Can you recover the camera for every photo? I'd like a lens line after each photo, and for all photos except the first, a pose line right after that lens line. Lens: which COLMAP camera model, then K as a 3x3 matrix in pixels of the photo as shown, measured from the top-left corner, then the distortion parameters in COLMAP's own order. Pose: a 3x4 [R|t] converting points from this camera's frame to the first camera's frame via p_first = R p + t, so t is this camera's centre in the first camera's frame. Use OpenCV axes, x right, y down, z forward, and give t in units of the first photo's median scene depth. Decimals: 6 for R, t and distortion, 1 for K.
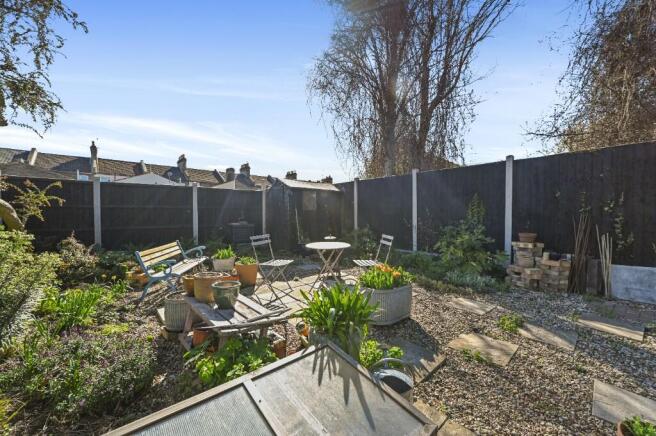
lens RADIAL K [[258.7, 0, 327.2], [0, 258.7, 216.2], [0, 0, 1]] dist [-0.007783, 0.000295]
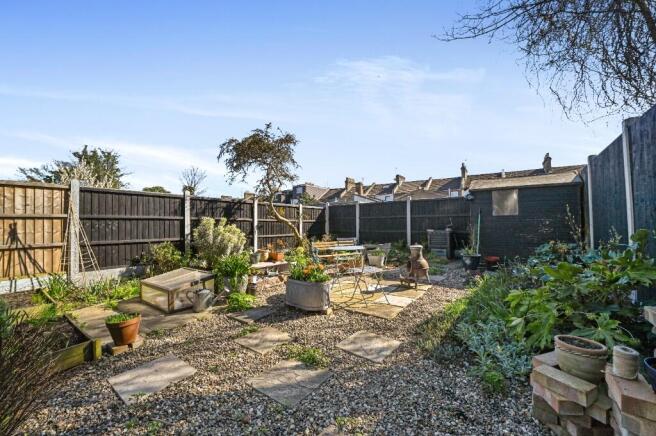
lens RADIAL K [[258.7, 0, 327.8], [0, 258.7, 221.5], [0, 0, 1]] dist [-0.007783, 0.000295]
pose [[0.202207, -0.008454, -0.979306, 0.200385], [0.001943, 0.999964, -0.008231, 0.000274], [0.979341, -0.000238, 0.202216, 0.117596]]
